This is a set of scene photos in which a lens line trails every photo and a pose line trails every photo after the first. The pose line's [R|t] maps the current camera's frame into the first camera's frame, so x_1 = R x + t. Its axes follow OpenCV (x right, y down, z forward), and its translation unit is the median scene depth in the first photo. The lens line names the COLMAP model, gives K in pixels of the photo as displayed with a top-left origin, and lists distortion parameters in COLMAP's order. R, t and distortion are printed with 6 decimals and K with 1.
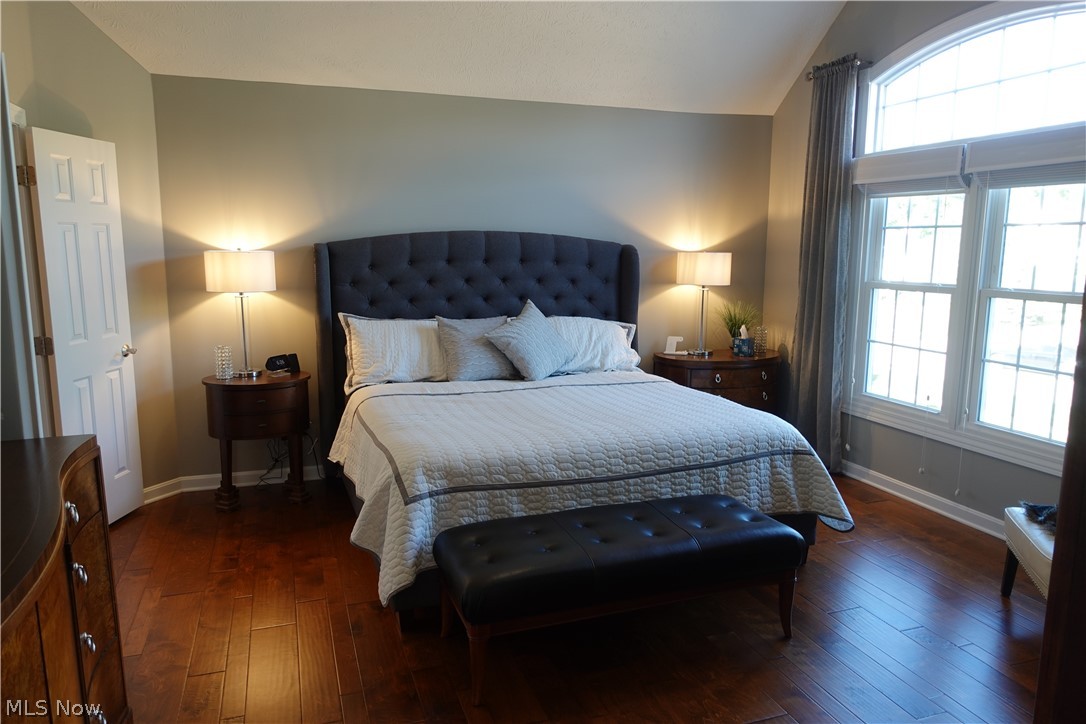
lens RADIAL K [[745.8, 0, 534.2], [0, 745.8, 365.7], [0, 0, 1]] dist [0.004687, 0.000543]
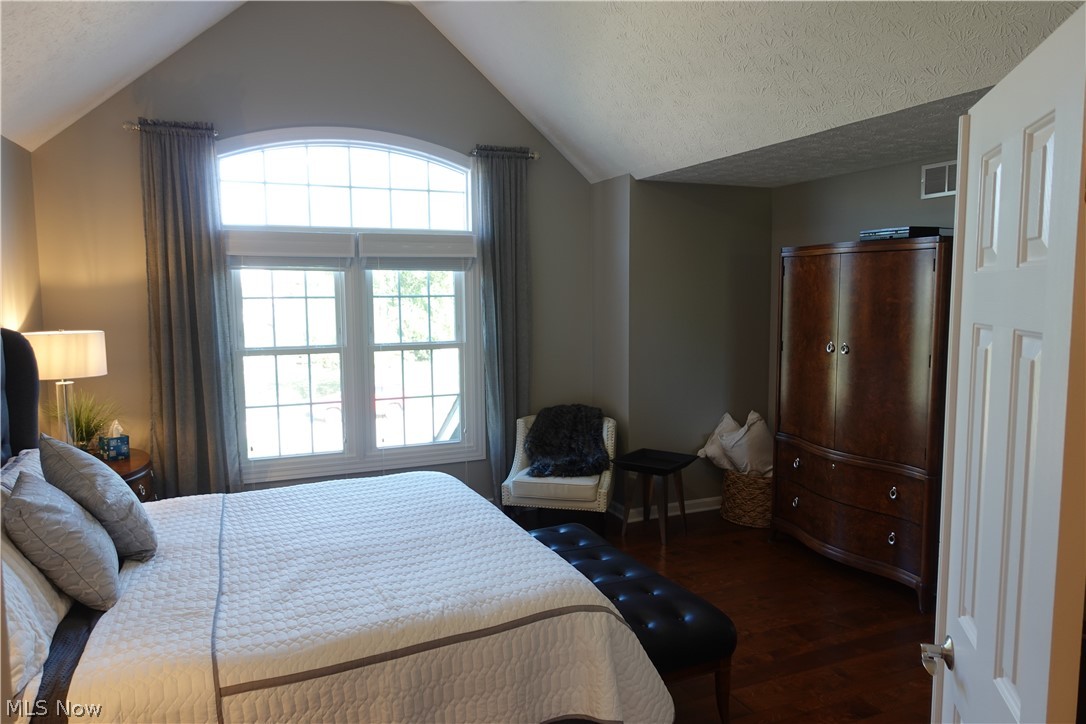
lens RADIAL K [[745.8, 0, 537.6], [0, 745.8, 361.7], [0, 0, 1]] dist [0.004687, 0.000543]
pose [[-0.077200, -0.095912, 0.992392, -0.646773], [0.169695, 0.979575, 0.107874, -0.151477], [-0.982468, 0.176731, -0.059348, 0.729554]]
